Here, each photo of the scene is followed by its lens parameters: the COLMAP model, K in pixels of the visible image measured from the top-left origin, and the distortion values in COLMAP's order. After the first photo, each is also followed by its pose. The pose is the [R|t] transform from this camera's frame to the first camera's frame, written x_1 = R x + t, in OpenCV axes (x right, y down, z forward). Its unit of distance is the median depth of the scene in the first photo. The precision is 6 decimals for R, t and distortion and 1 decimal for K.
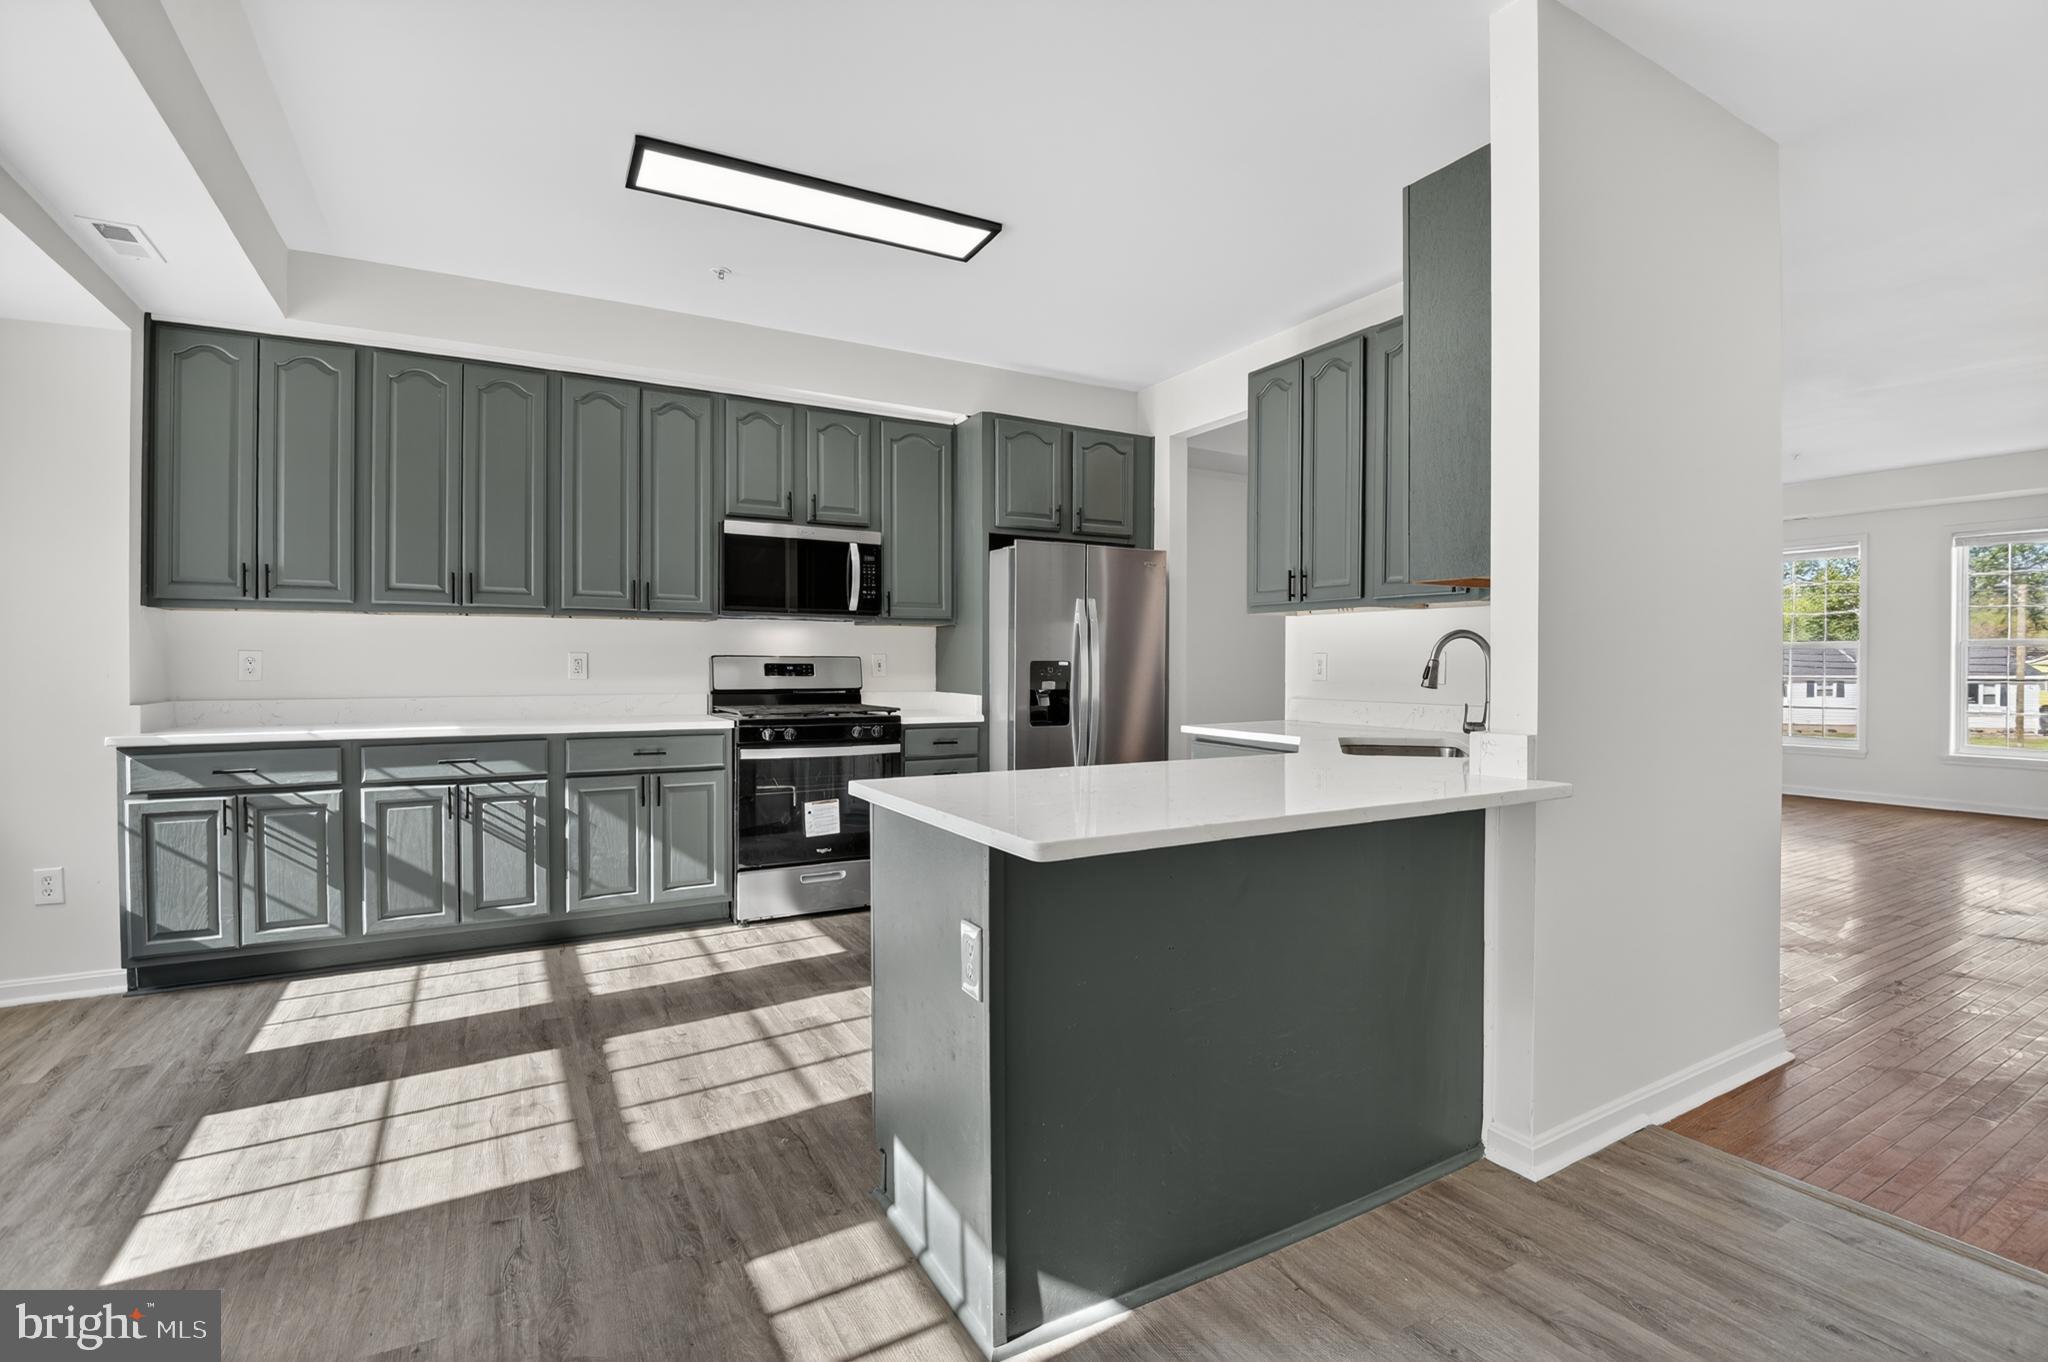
lens RADIAL K [[955.9, 0, 1024.0], [0, 955.9, 681.0], [0, 0, 1]] dist [-0.044421, 0.000222]
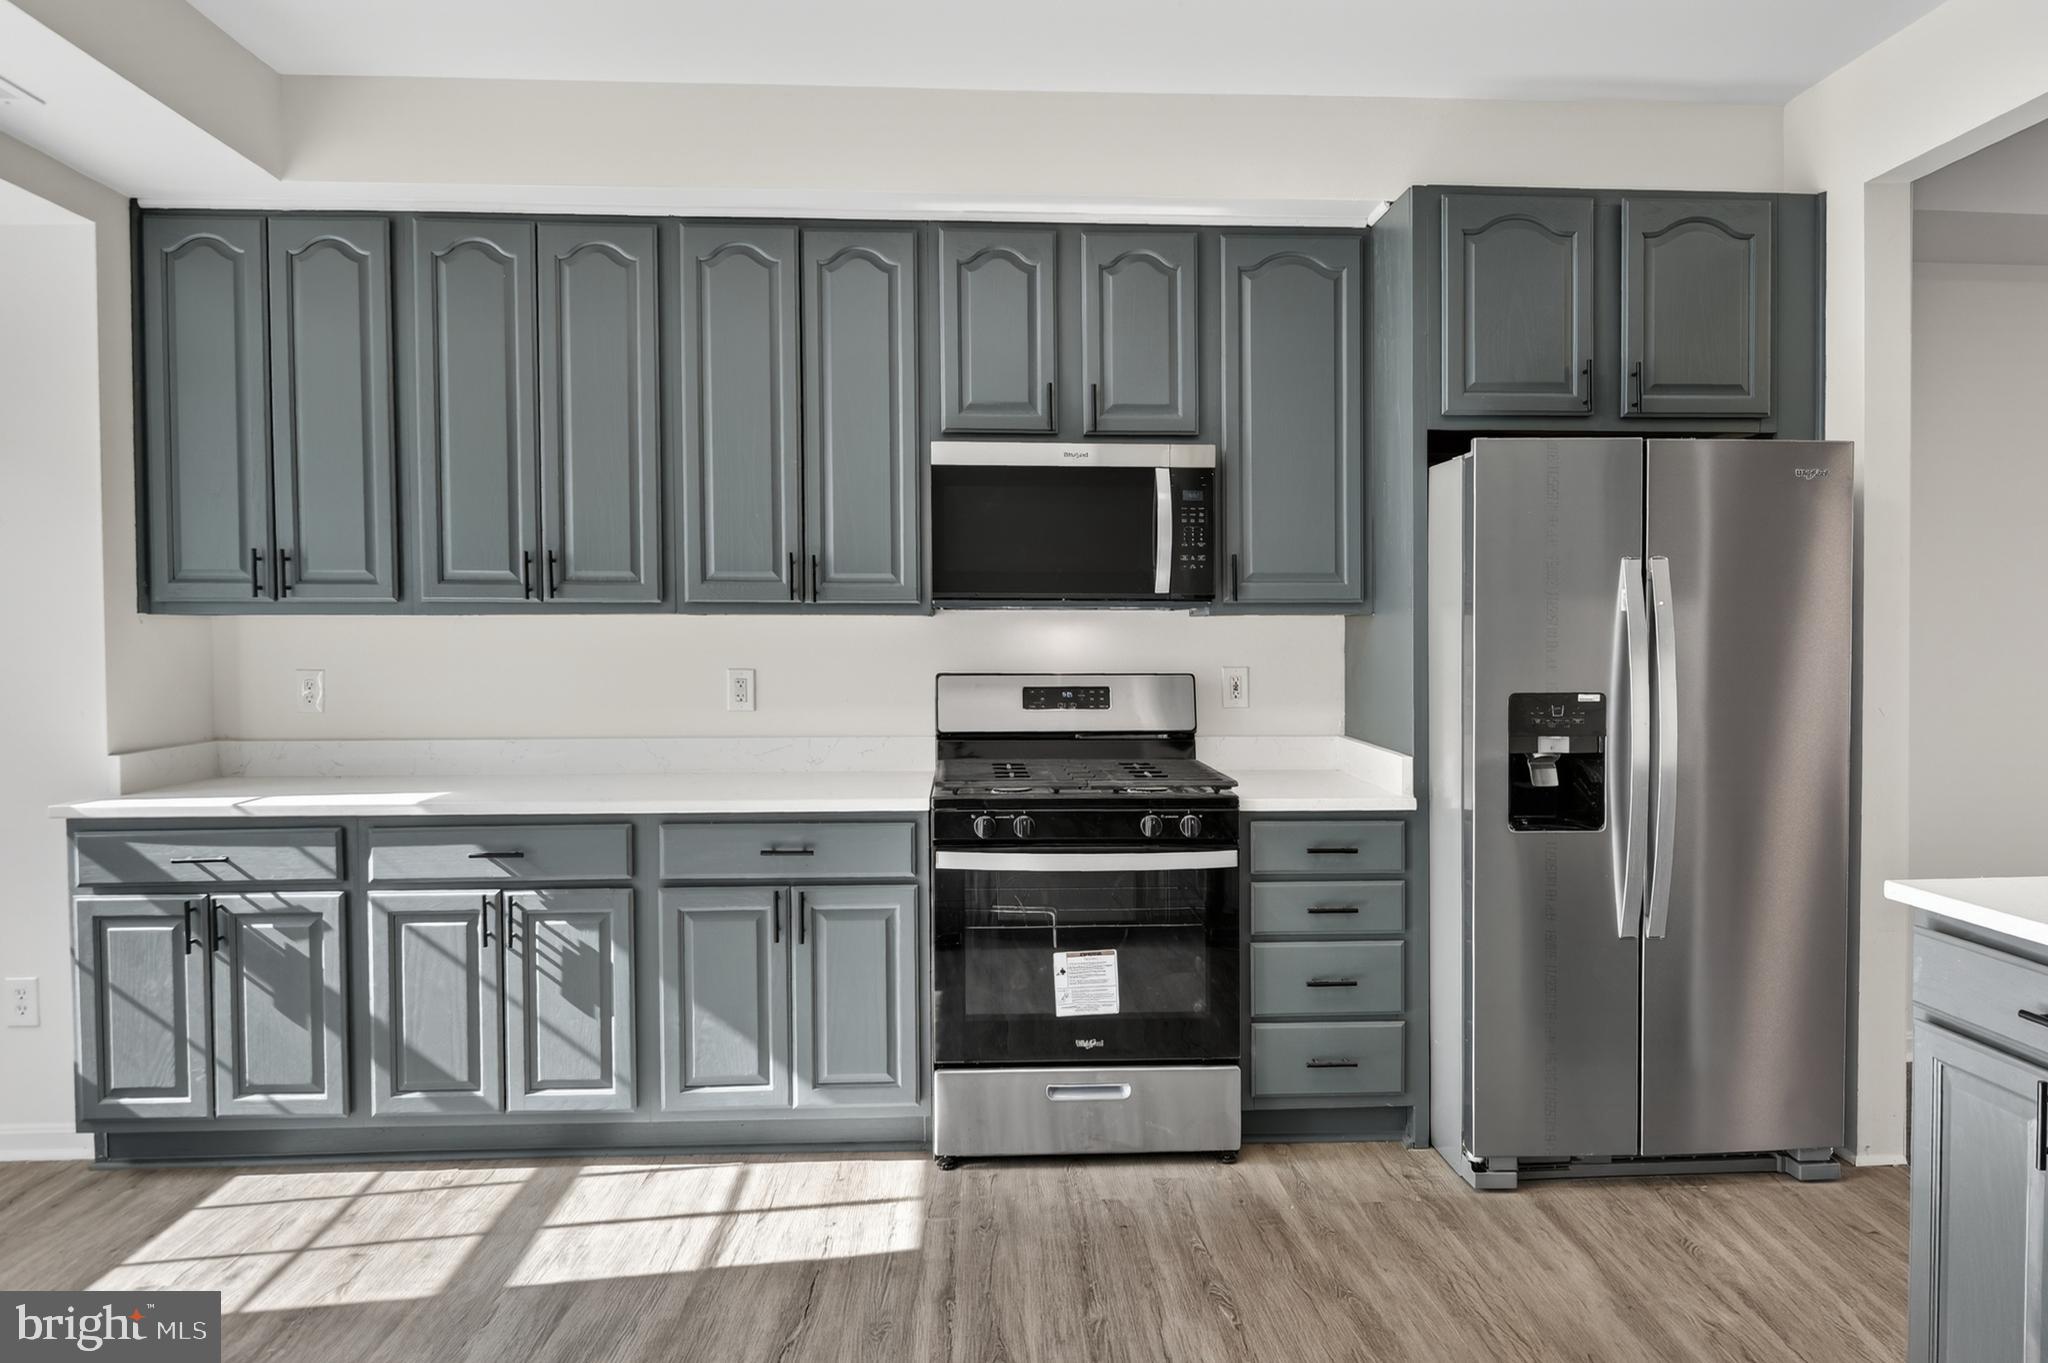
lens RADIAL K [[1259.6, 0, 1018.9], [0, 1259.6, 648.0], [0, 0, 1]] dist [0.003005, -0.000798]
pose [[0.894755, 0.000240, -0.446557, 0.070117], [-0.001719, 0.999994, -0.002907, -0.042155], [0.446554, 0.003369, 0.894751, 0.338627]]
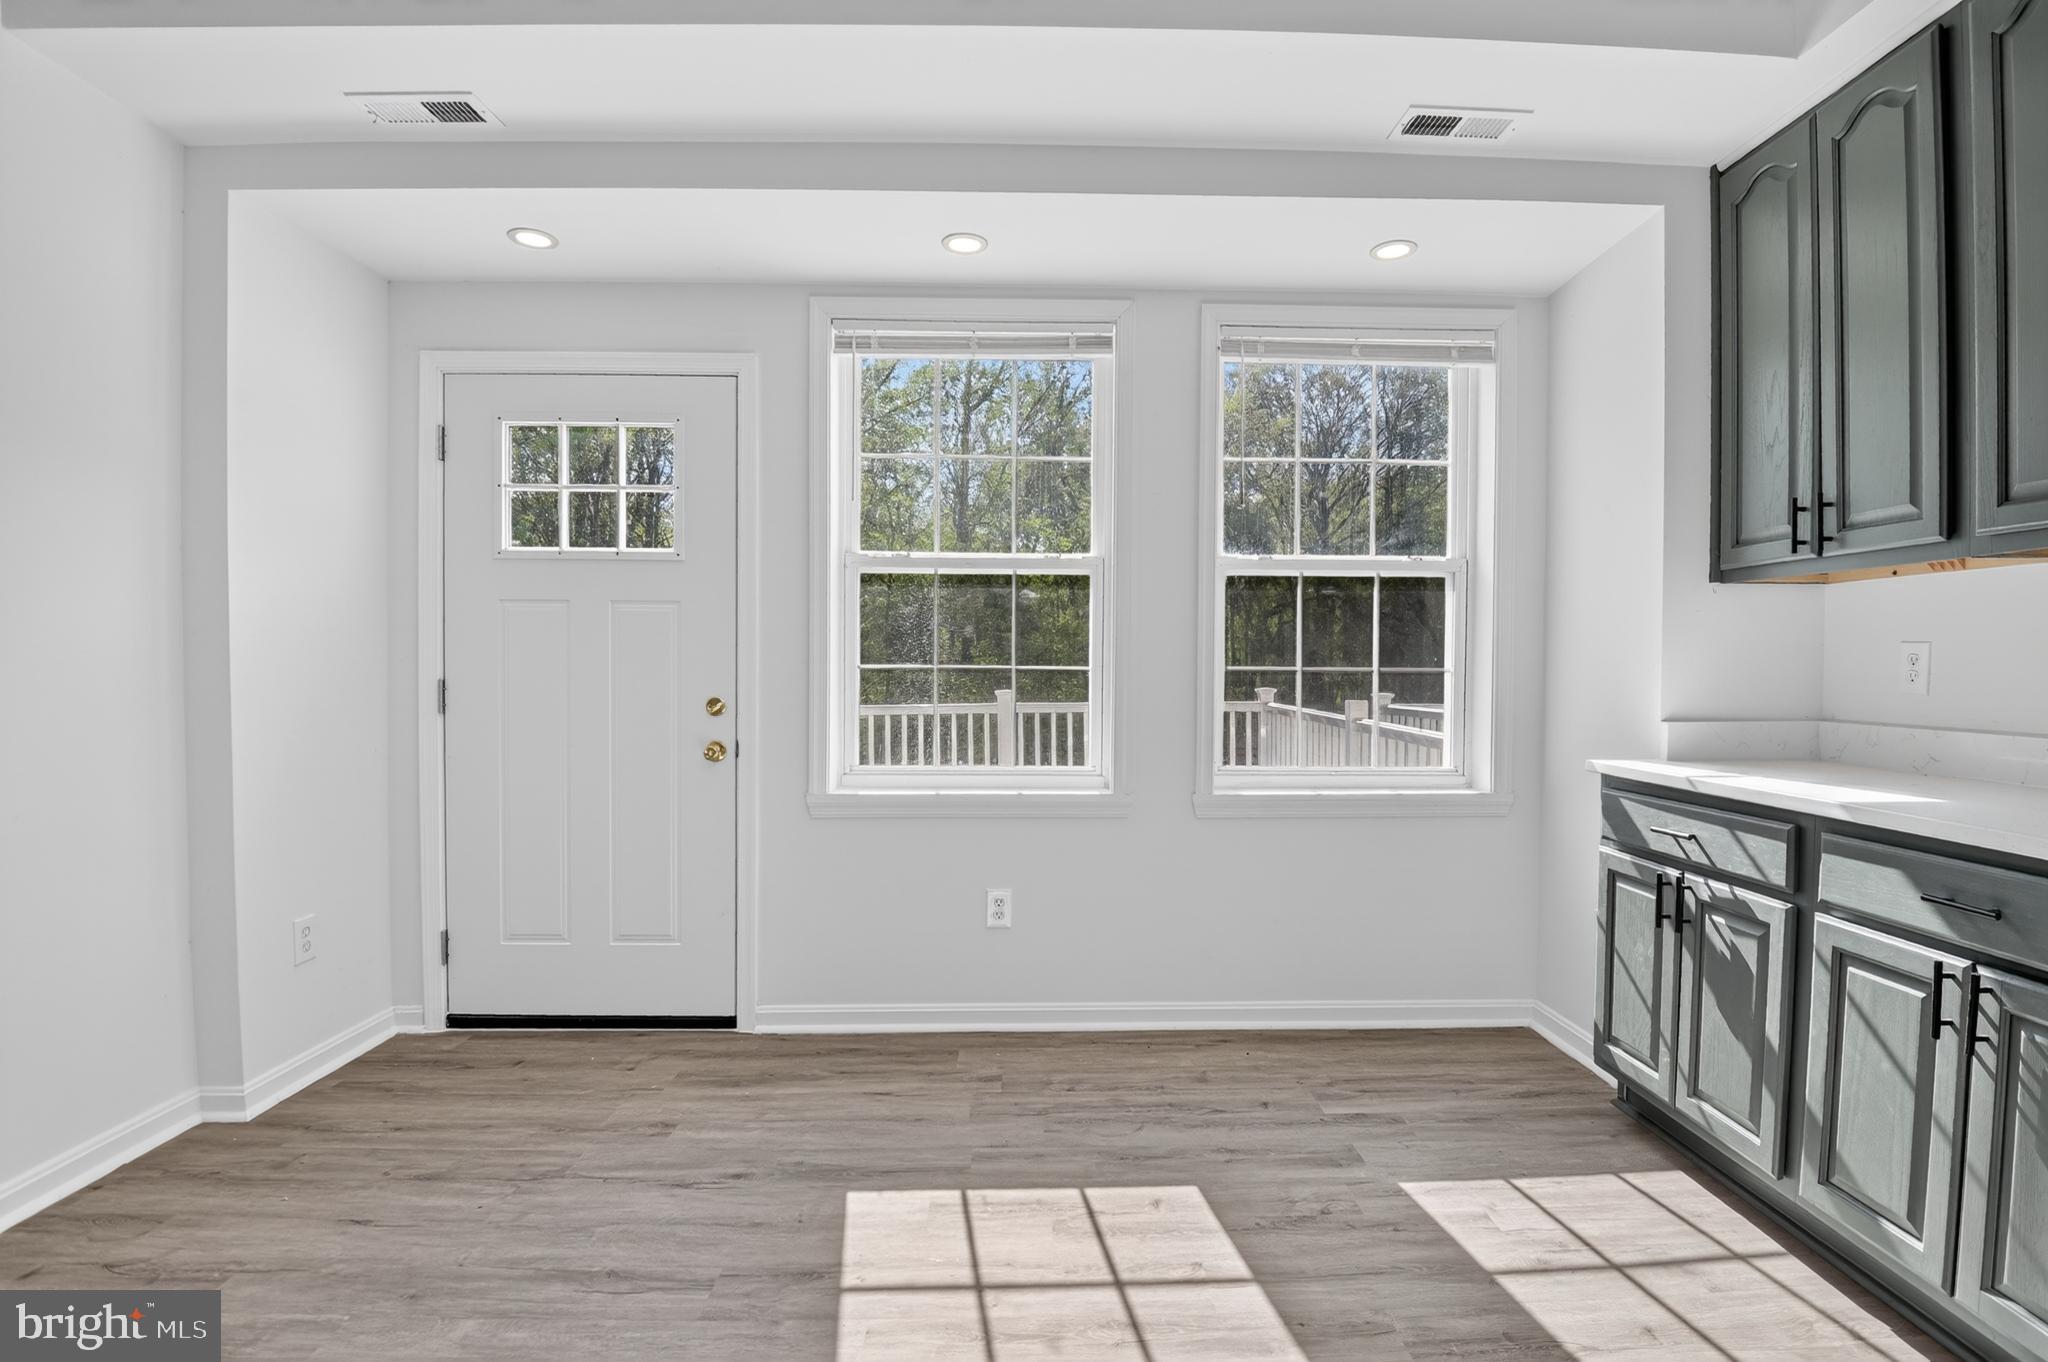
lens RADIAL K [[955.2, 0, 1024.0], [0, 955.2, 681.0], [0, 0, 1]] dist [0.001838, -0.025586]
pose [[-0.462827, 0.016388, -0.886297, -0.051614], [-0.013746, 0.999576, 0.025661, -0.013613], [0.886342, 0.024060, -0.462405, 0.692003]]
